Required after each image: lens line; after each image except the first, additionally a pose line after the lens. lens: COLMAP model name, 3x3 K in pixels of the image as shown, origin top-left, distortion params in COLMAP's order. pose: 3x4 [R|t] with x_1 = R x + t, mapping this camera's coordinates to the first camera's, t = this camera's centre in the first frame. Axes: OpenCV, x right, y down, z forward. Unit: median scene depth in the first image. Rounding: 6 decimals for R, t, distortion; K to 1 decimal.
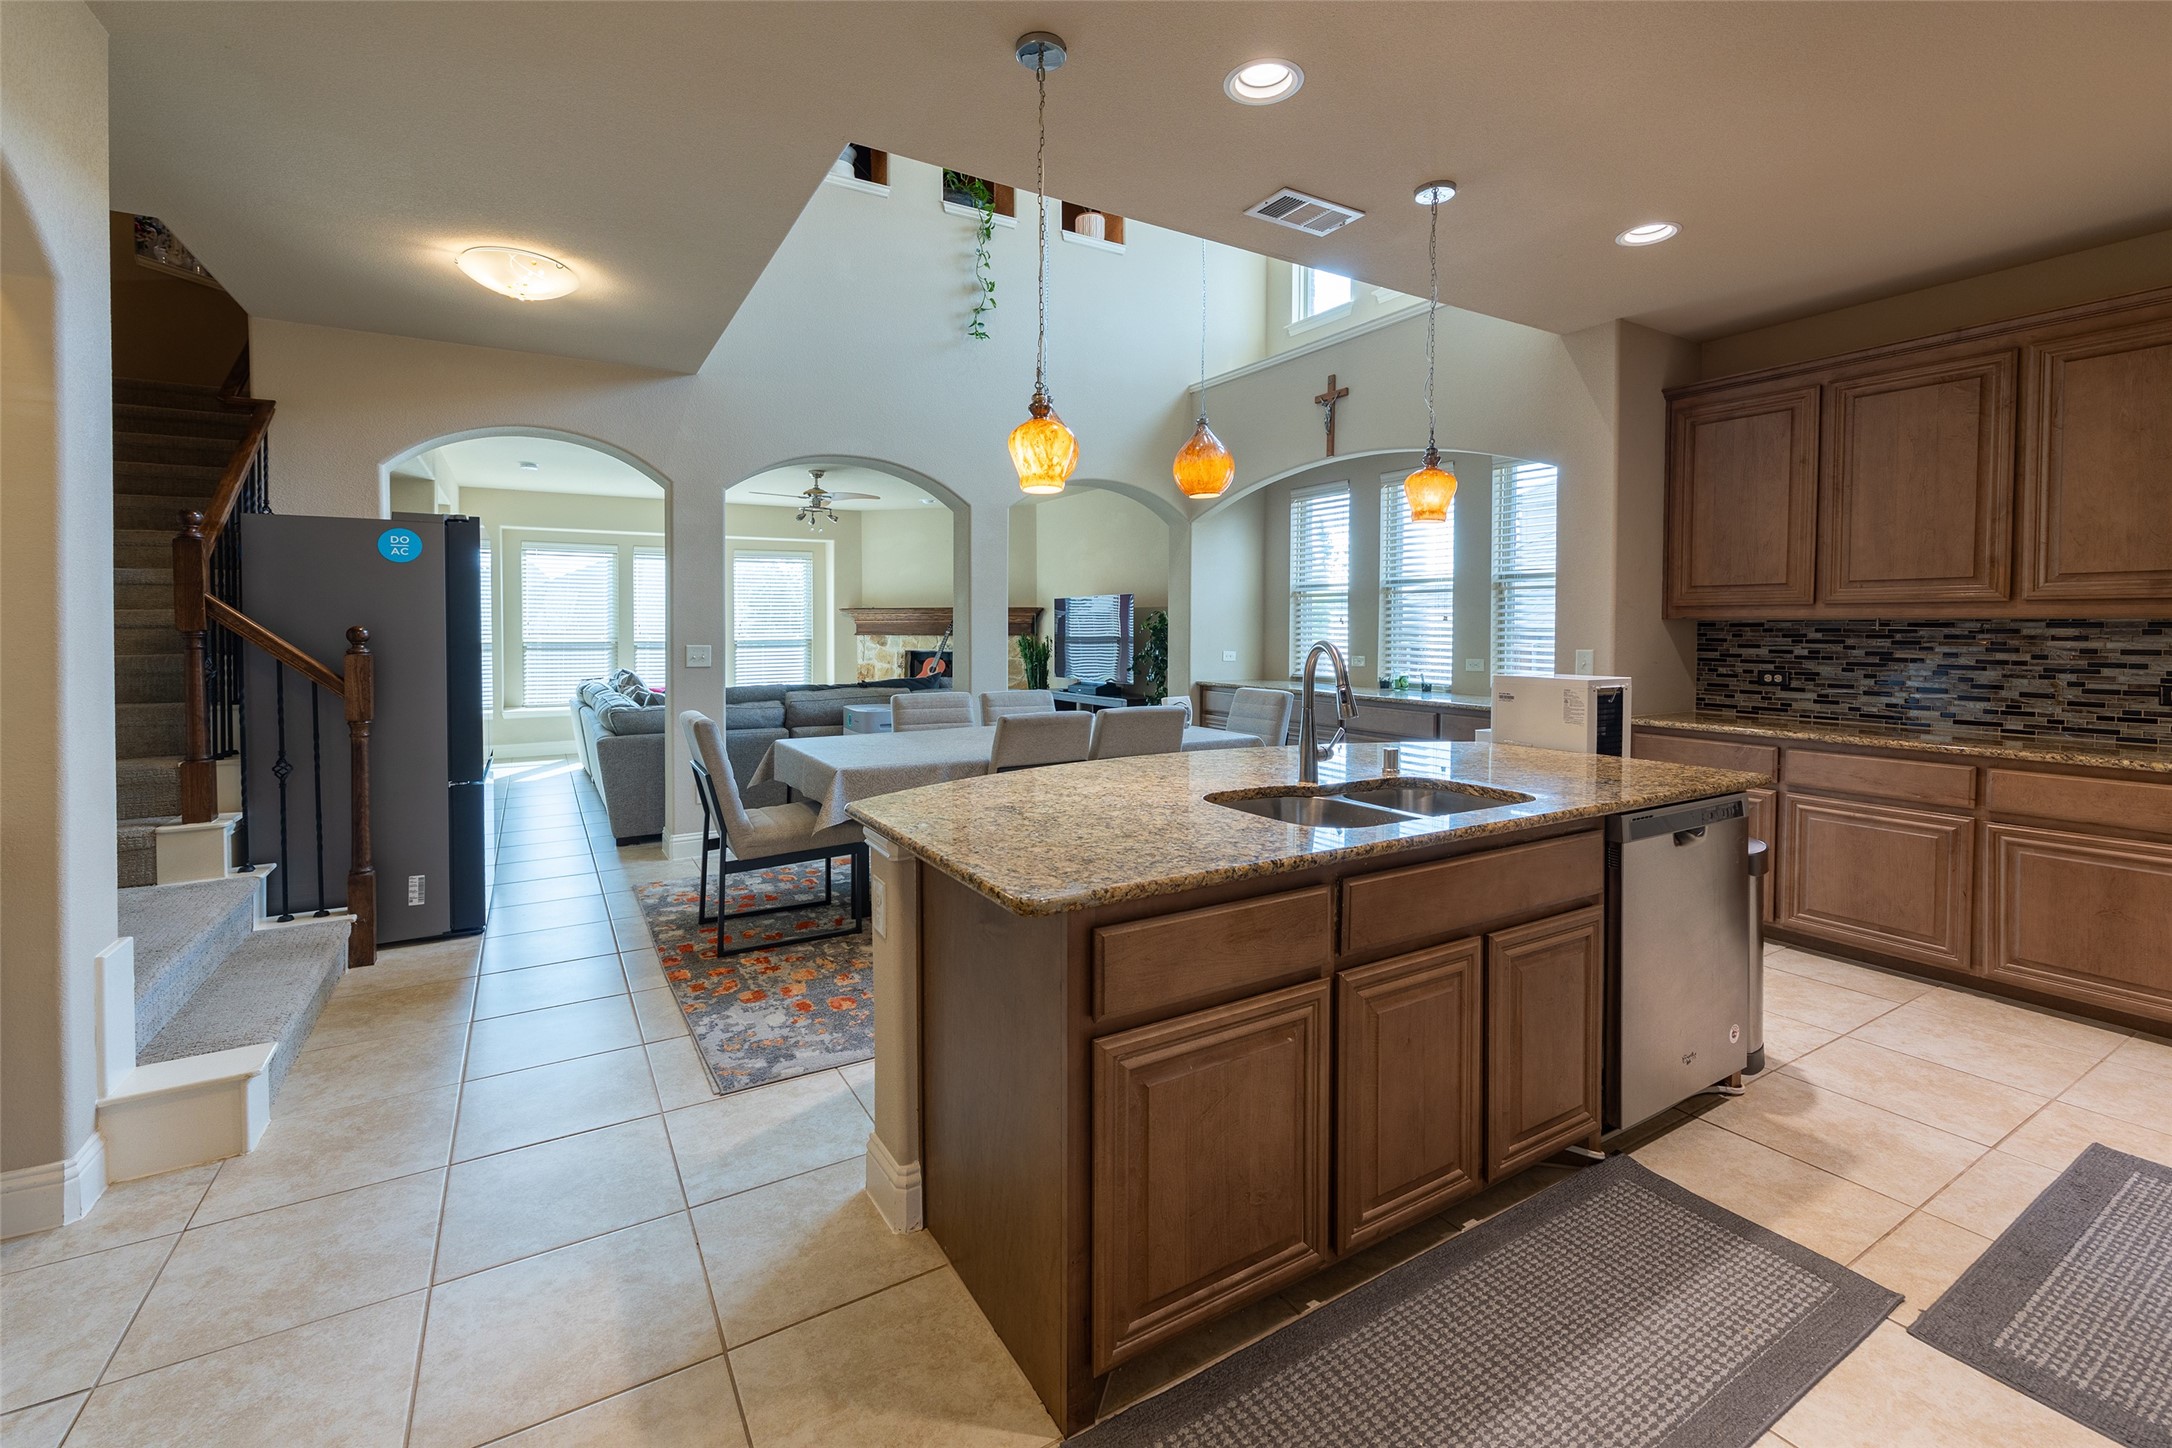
lens RADIAL K [[894.2, 0, 1066.0], [0, 894.2, 644.9], [0, 0, 1]] dist [-0.001713, 0.000720]
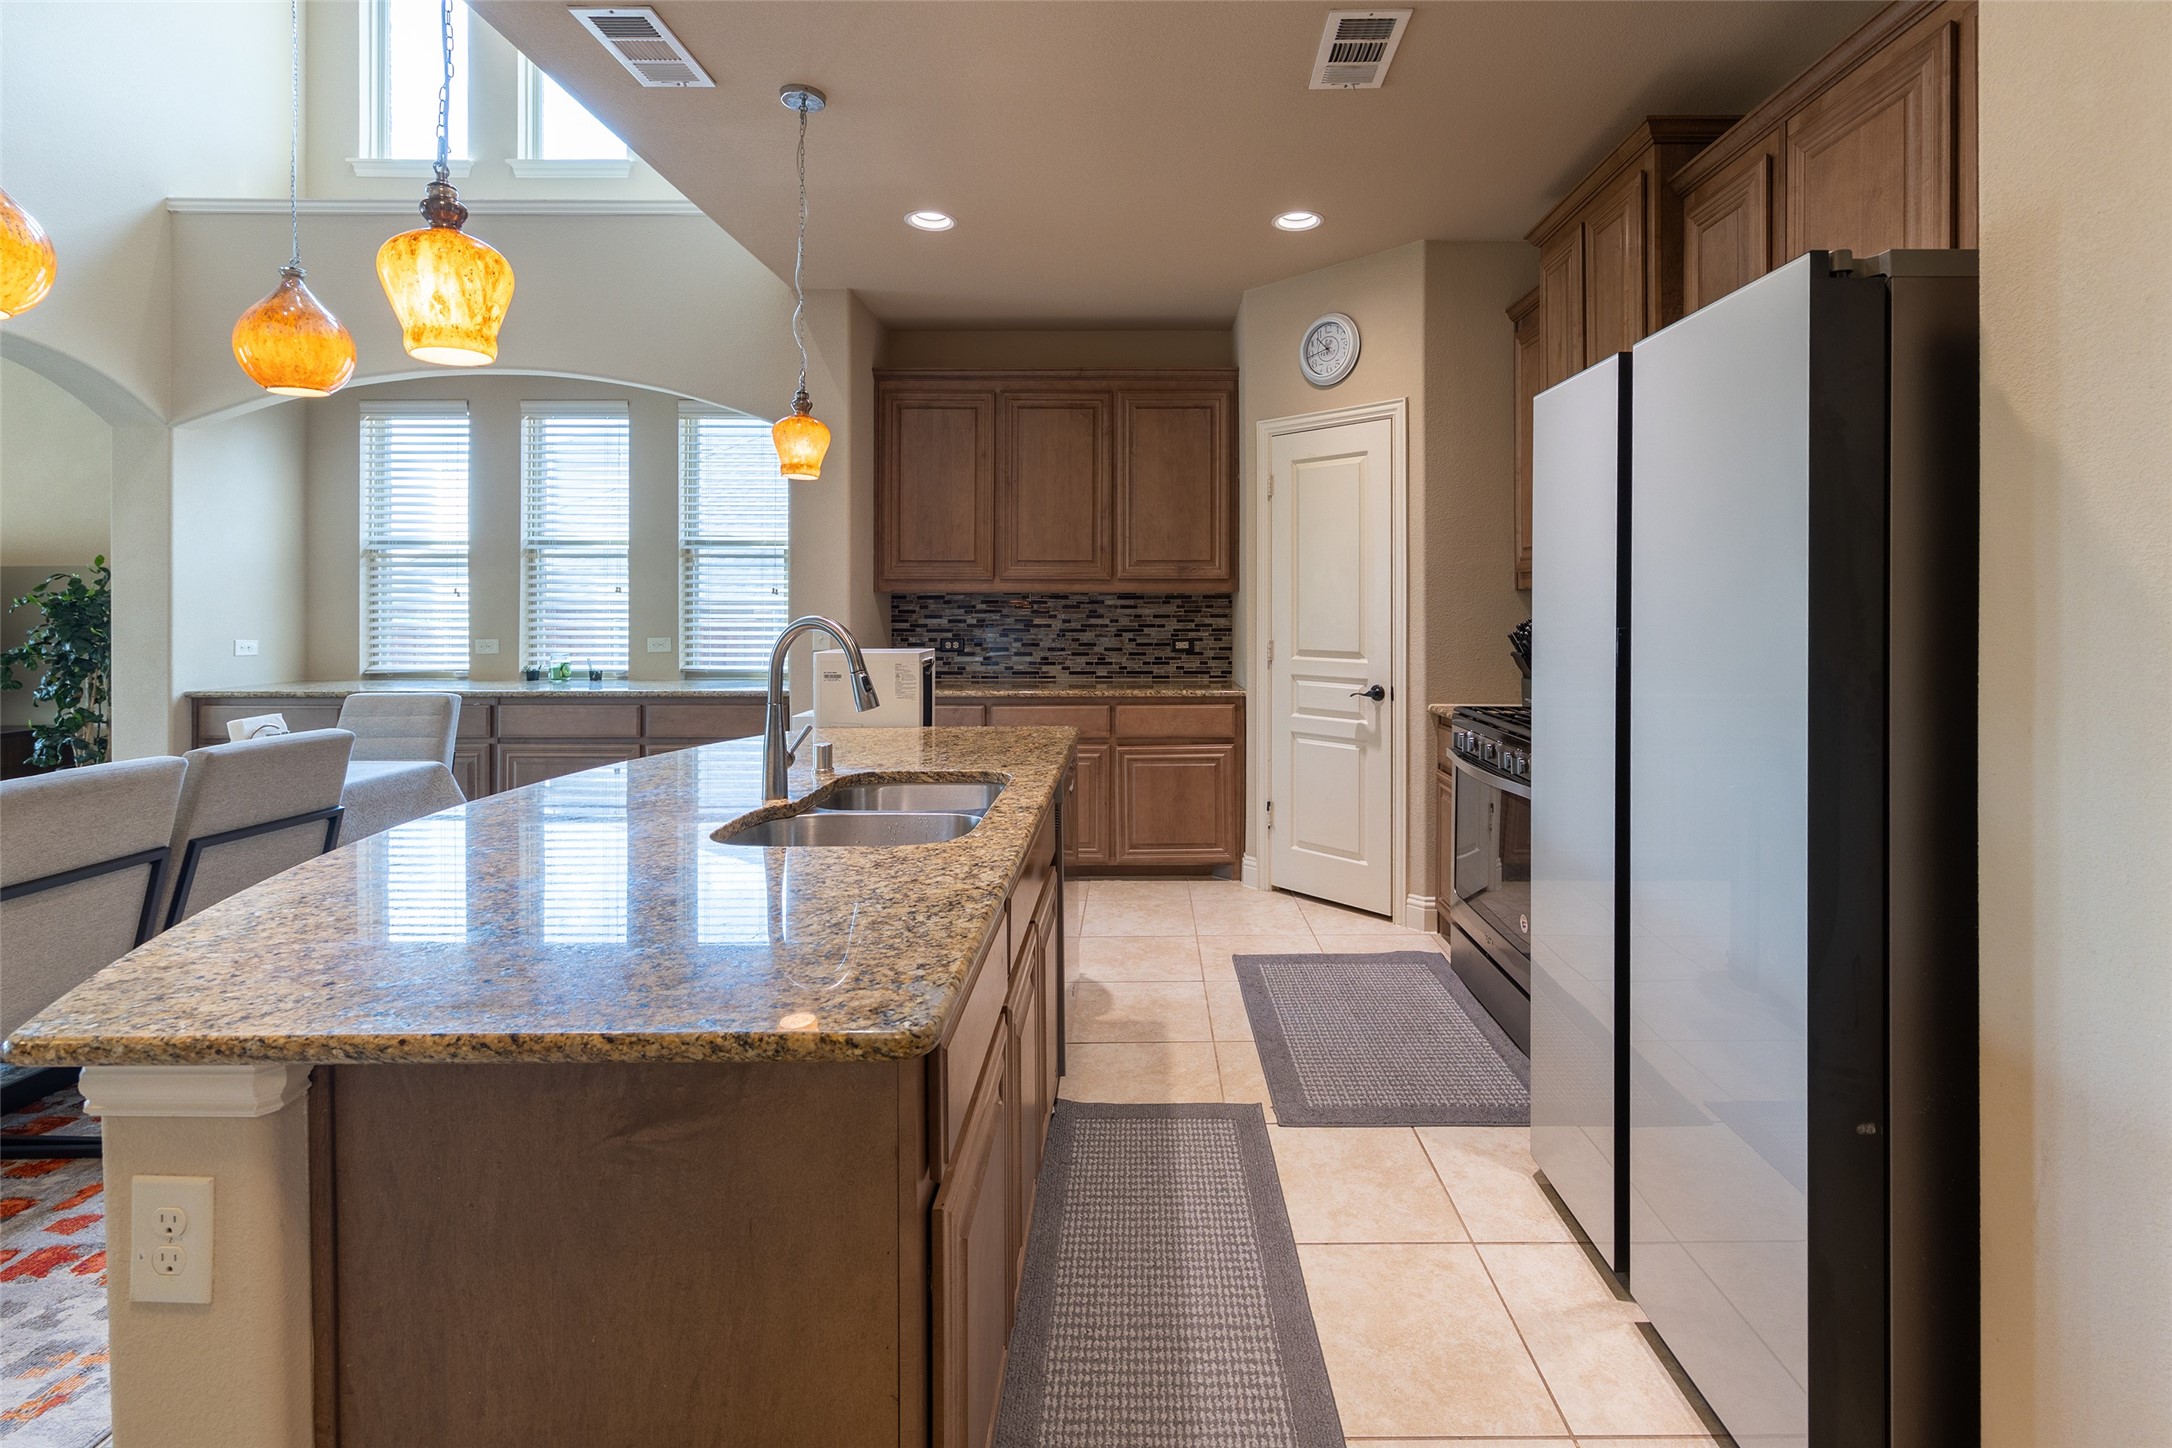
lens RADIAL K [[1010.4, 0, 1139.9], [0, 1010.4, 602.8], [0, 0, 1]] dist [0.001289, 0.000059]
pose [[0.509053, -0.004260, 0.860725, -0.199680], [0.019899, 0.999779, -0.006821, -0.002729], [-0.860505, 0.020599, 0.509025, 0.171008]]
